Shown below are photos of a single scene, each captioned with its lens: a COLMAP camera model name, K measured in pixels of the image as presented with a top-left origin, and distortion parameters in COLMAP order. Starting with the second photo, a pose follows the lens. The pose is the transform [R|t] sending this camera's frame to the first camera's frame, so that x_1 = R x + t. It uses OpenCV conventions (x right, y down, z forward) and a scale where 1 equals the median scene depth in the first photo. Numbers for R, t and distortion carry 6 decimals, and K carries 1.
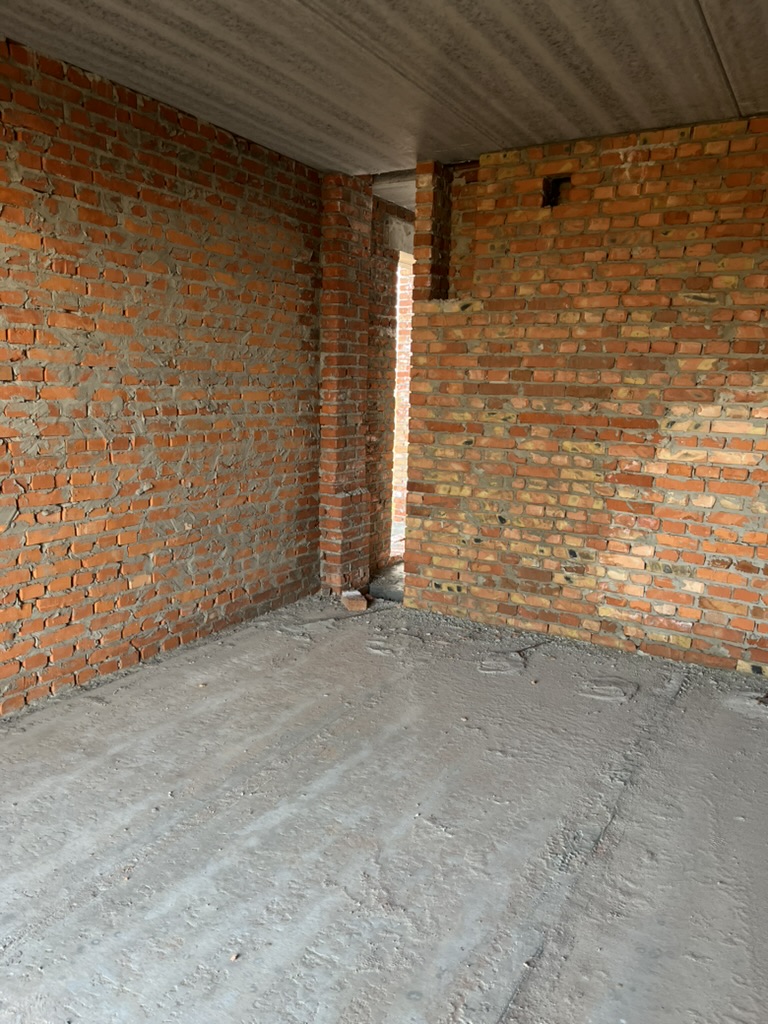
lens RADIAL K [[775.6, 0, 382.2], [0, 775.6, 512.4], [0, 0, 1]] dist [0.060246, -0.089763]
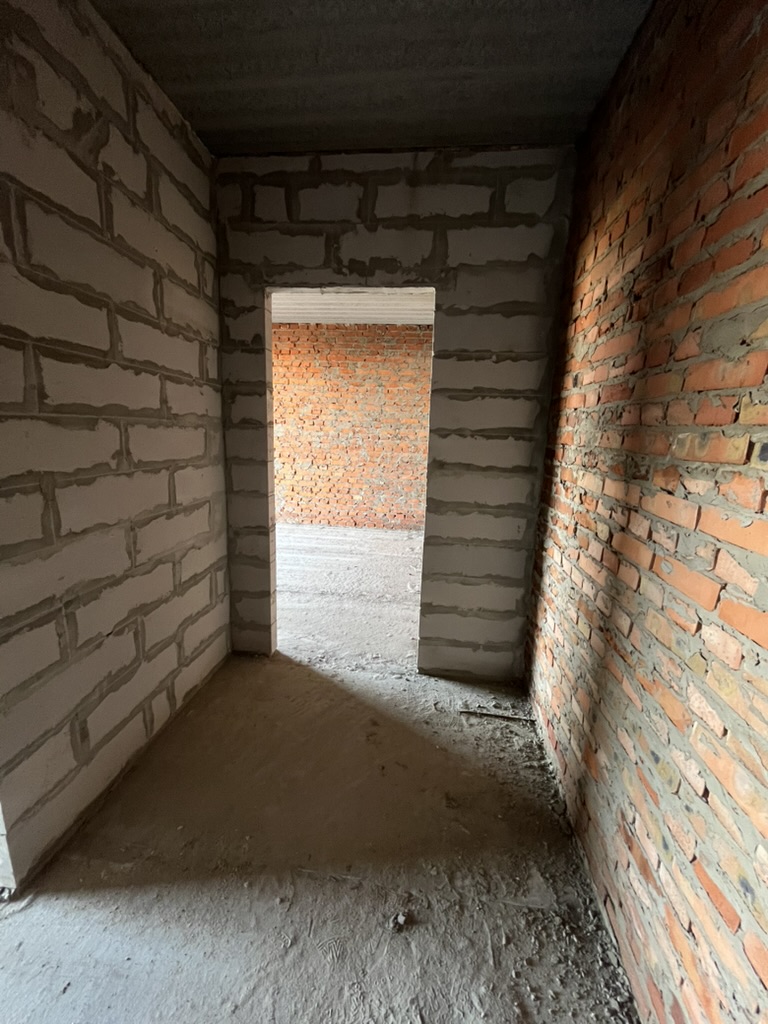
lens RADIAL K [[413.7, 0, 385.1], [0, 413.7, 510.5], [0, 0, 1]] dist [-0.001867, -0.000523]
pose [[0.395826, 0.171452, -0.902178, 1.172473], [-0.178013, 0.978108, 0.107779, -0.048923], [0.900907, 0.117938, 0.417681, 0.510229]]
